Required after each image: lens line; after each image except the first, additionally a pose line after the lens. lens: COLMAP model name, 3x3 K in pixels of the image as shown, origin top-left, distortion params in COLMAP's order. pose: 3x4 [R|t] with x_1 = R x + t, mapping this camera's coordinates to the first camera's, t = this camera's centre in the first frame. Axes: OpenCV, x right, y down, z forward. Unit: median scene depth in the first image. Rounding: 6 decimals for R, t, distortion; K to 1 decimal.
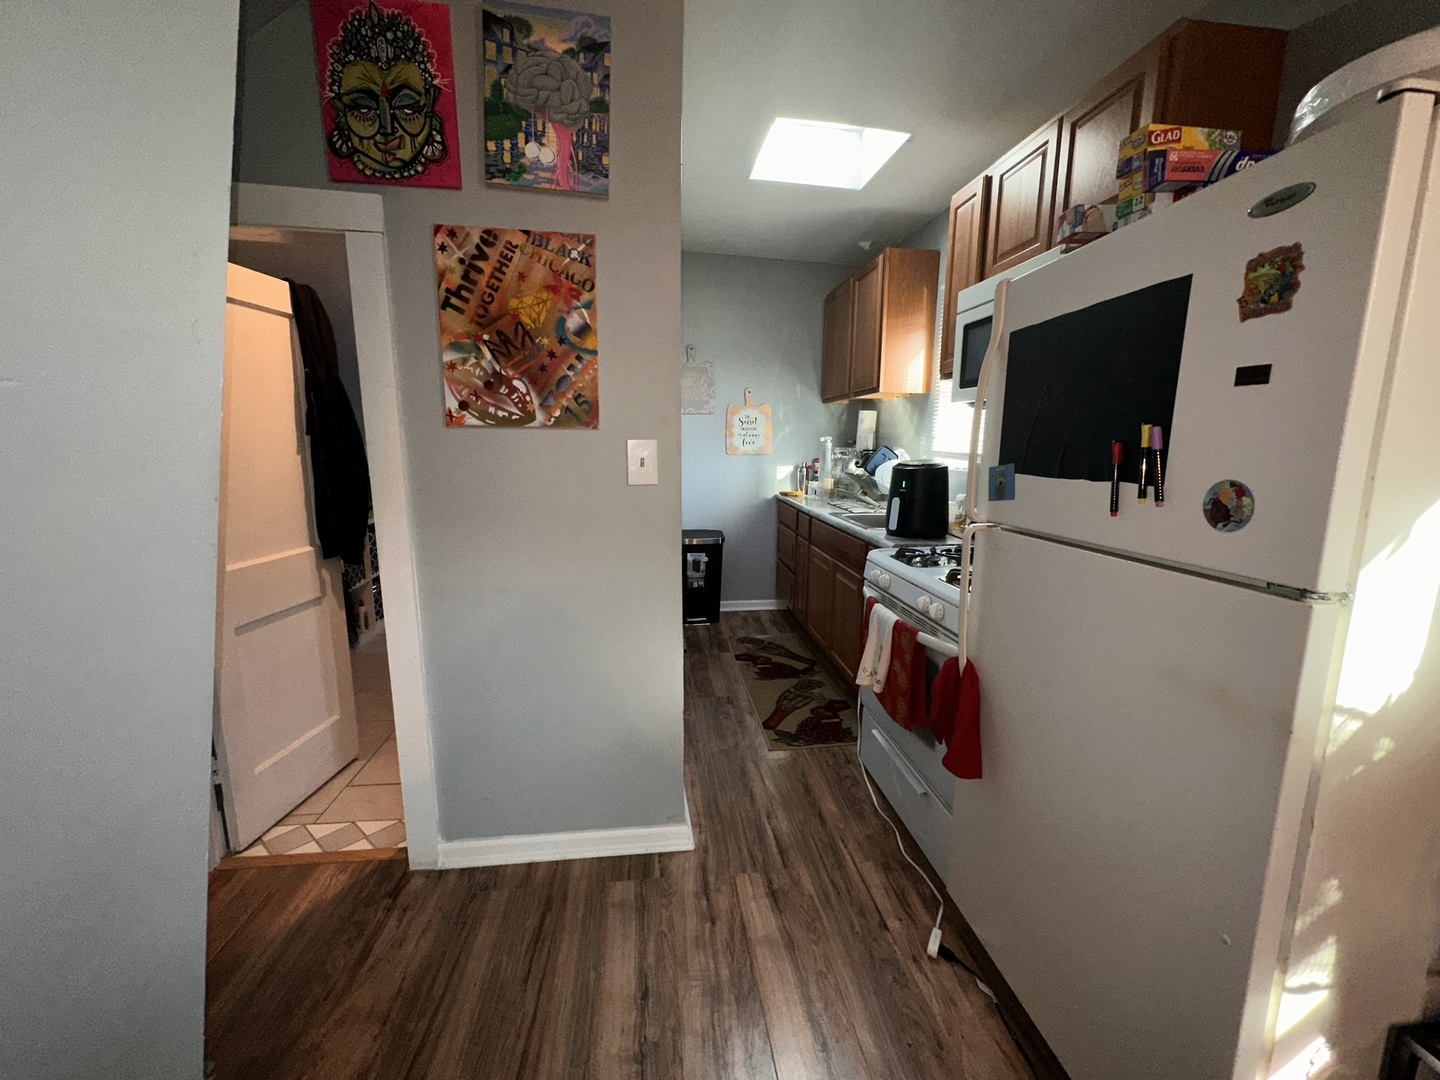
lens RADIAL K [[580.4, 0, 722.7], [0, 580.4, 537.3], [0, 0, 1]] dist [-0.001510, -0.000100]
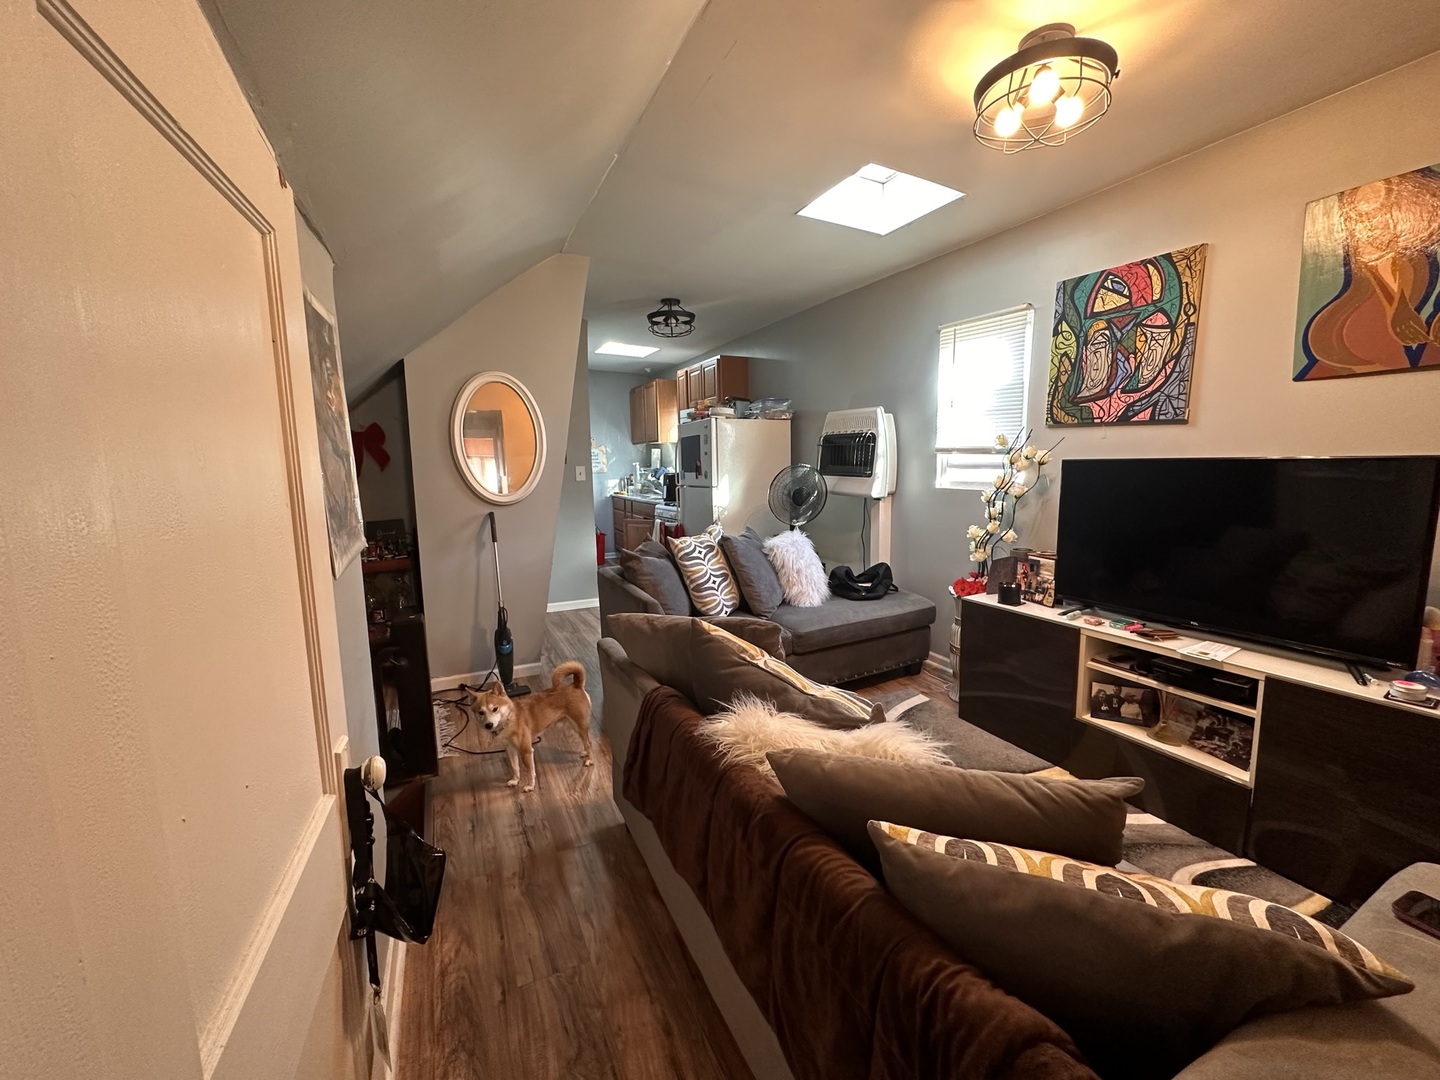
lens RADIAL K [[580.4, 0, 721.4], [0, 580.4, 537.7], [0, 0, 1]] dist [-0.001510, -0.000100]
pose [[0.950164, -0.067300, 0.304401, -0.161448], [0.077501, 0.996760, -0.021537, 0.144875], [-0.301965, 0.044055, 0.952301, -0.946228]]
